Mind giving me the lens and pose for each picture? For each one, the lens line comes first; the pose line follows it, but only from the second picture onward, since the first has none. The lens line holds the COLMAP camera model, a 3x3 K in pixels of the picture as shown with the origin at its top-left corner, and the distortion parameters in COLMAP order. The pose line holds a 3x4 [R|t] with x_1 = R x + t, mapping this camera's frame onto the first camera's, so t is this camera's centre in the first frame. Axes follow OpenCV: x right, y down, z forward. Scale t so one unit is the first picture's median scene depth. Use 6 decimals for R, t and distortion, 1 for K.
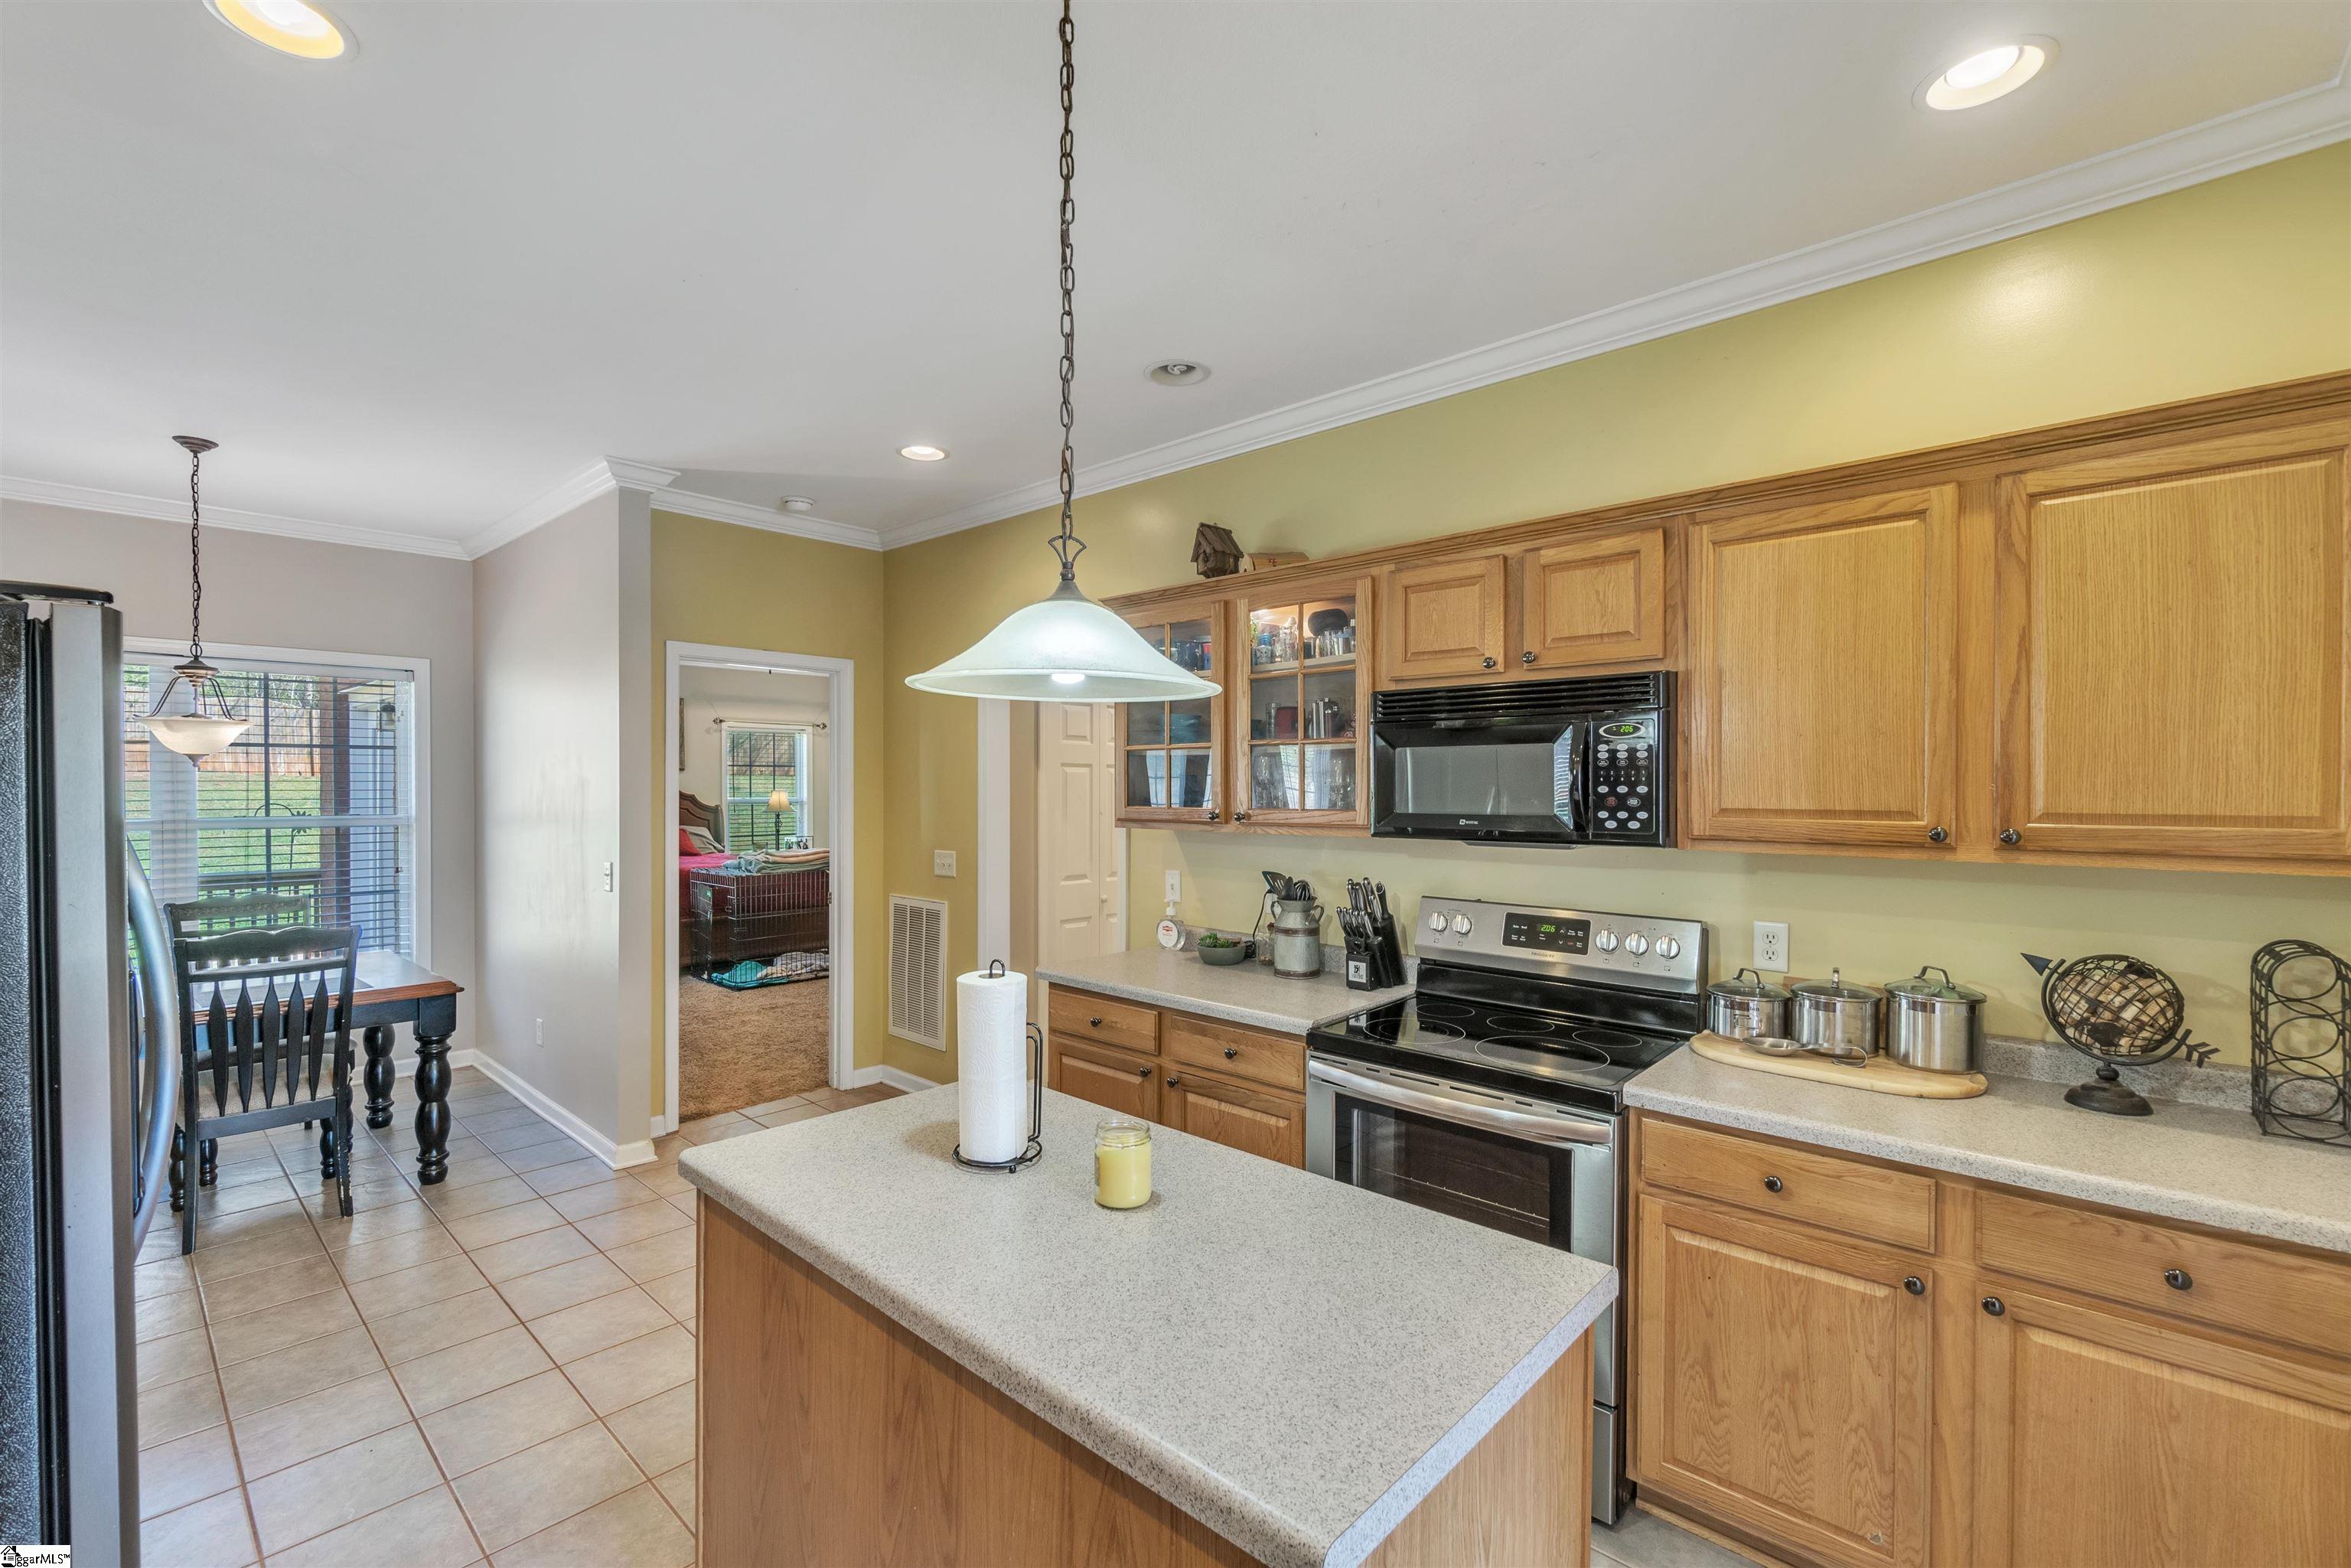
lens RADIAL K [[1019.7, 0, 1168.0], [0, 1019.7, 794.4], [0, 0, 1]] dist [-0.004321, 0.000116]
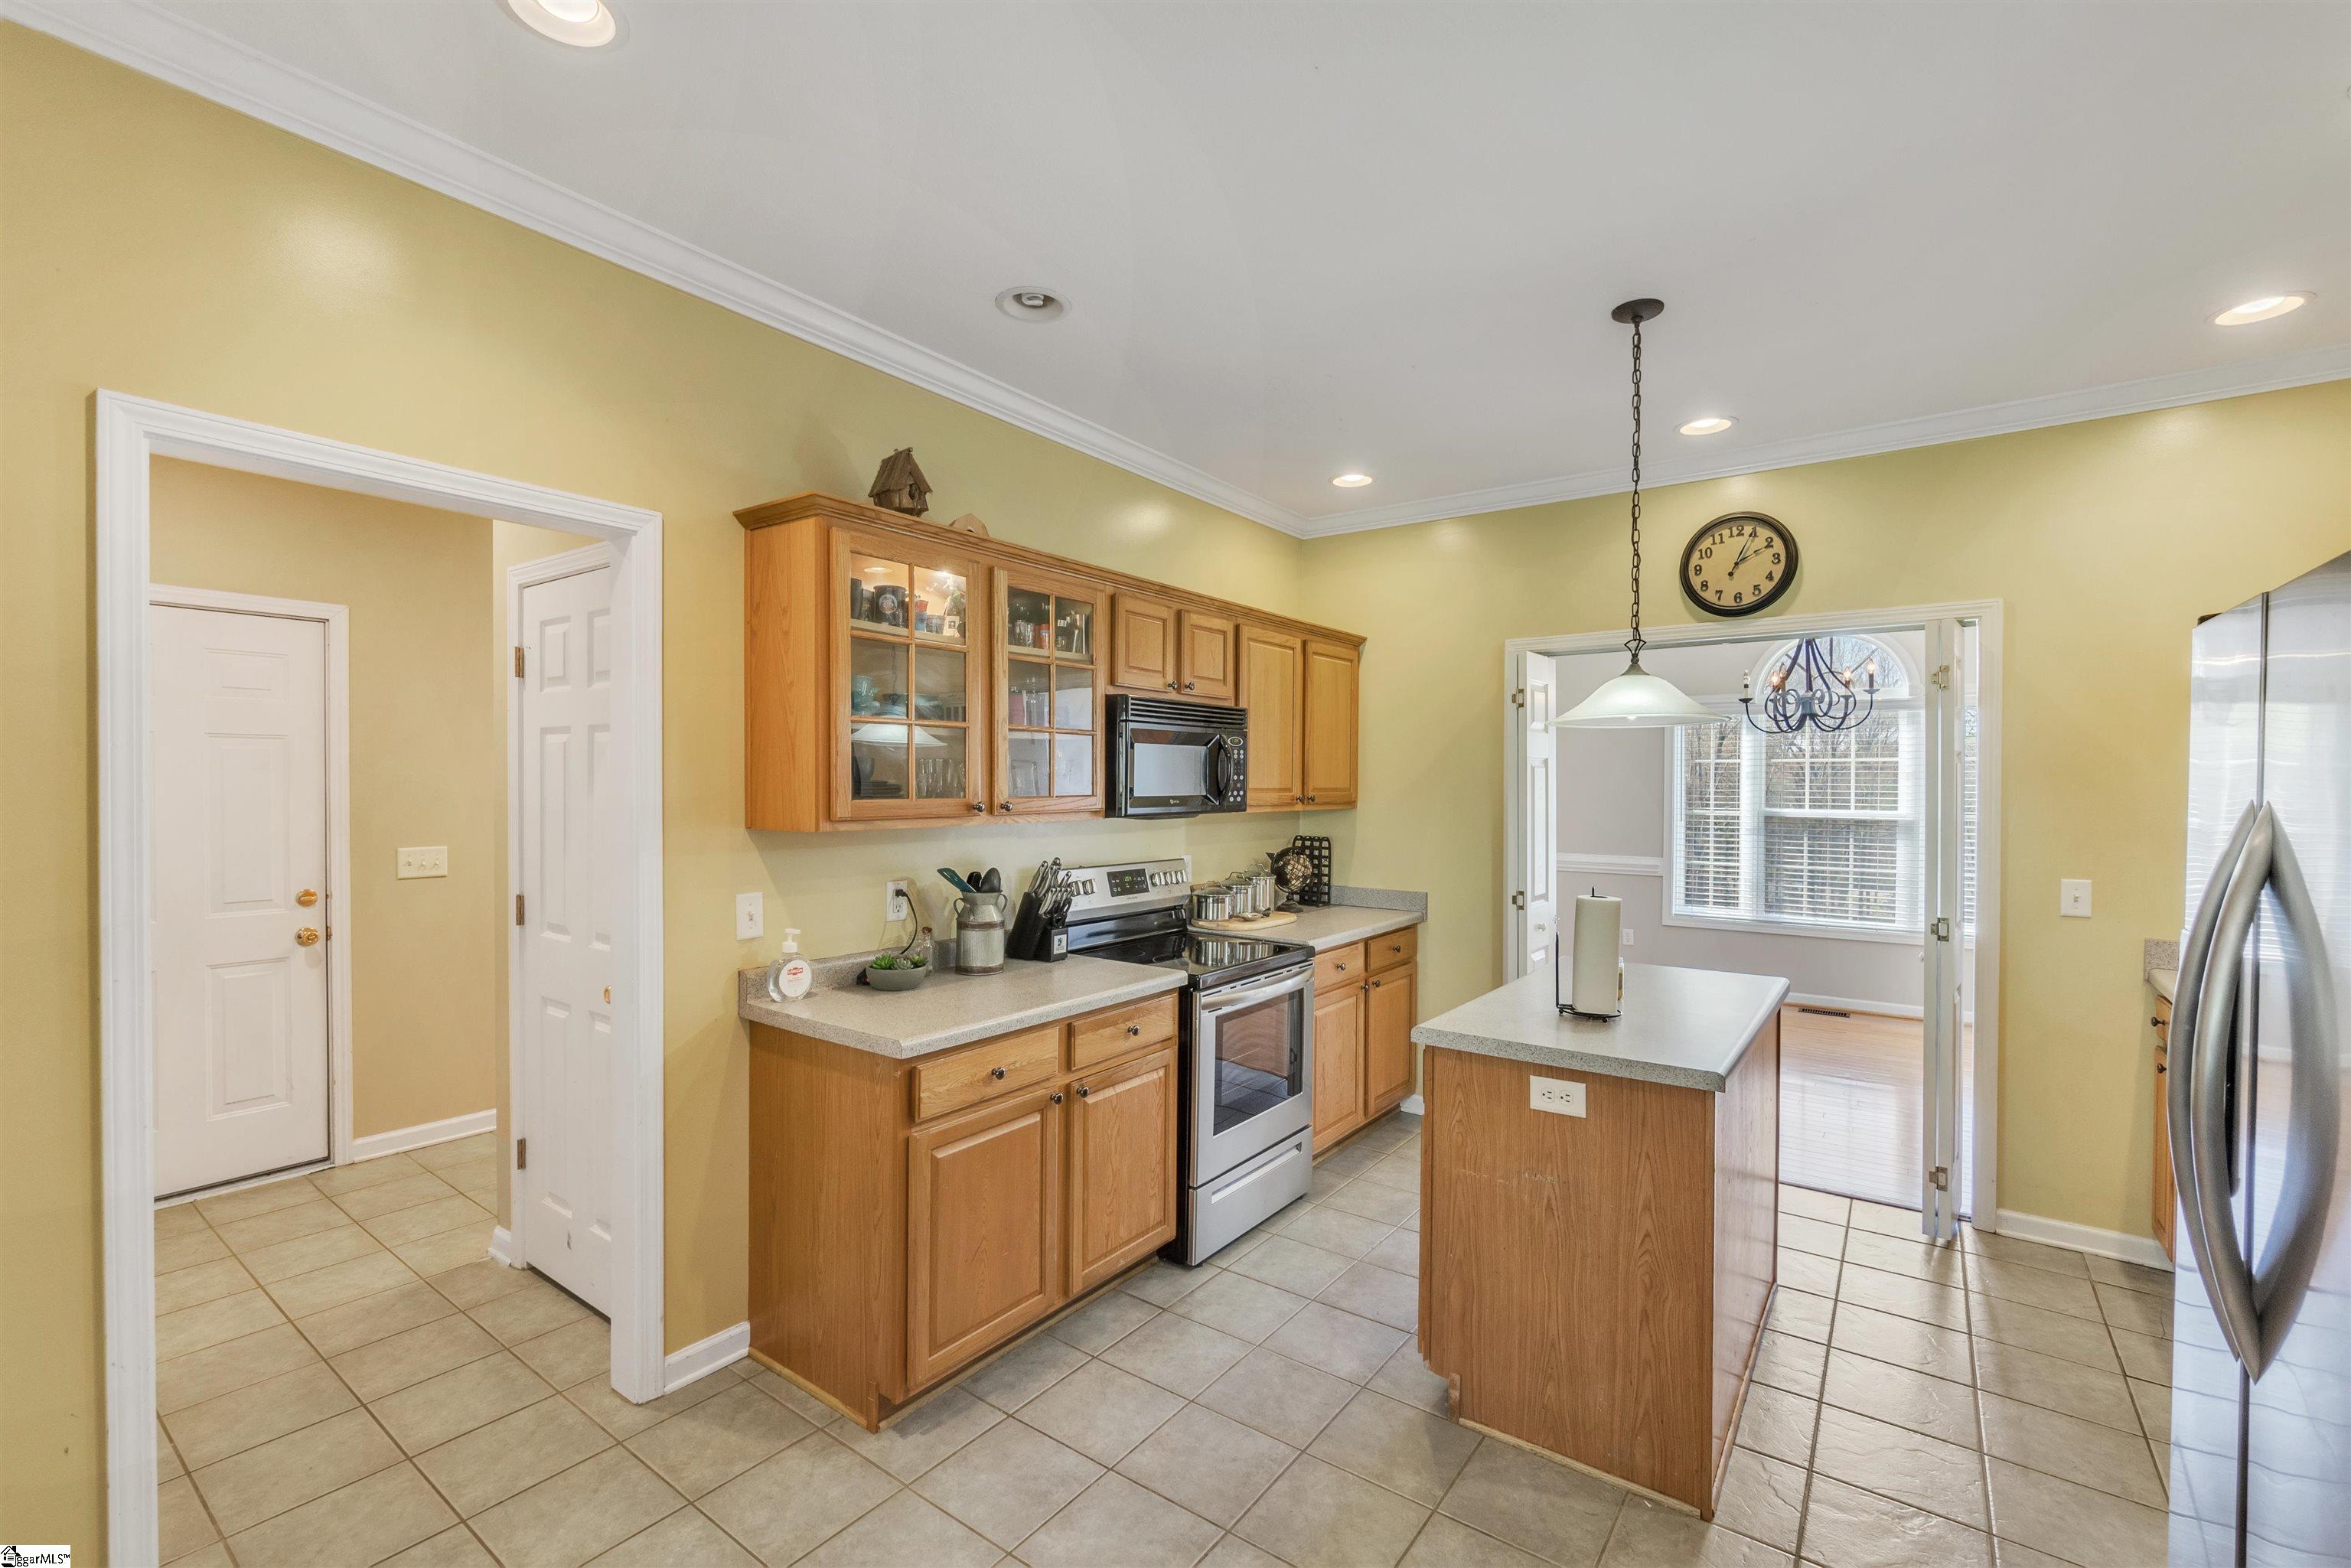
lens RADIAL K [[1019.7, 0, 1160.3], [0, 1019.7, 787.4], [0, 0, 1]] dist [-0.004321, 0.000116]
pose [[-0.112553, -0.007385, 0.993618, -0.919715], [0.003334, 0.999964, 0.007810, -0.002221], [-0.993640, 0.004192, -0.112524, 1.027990]]
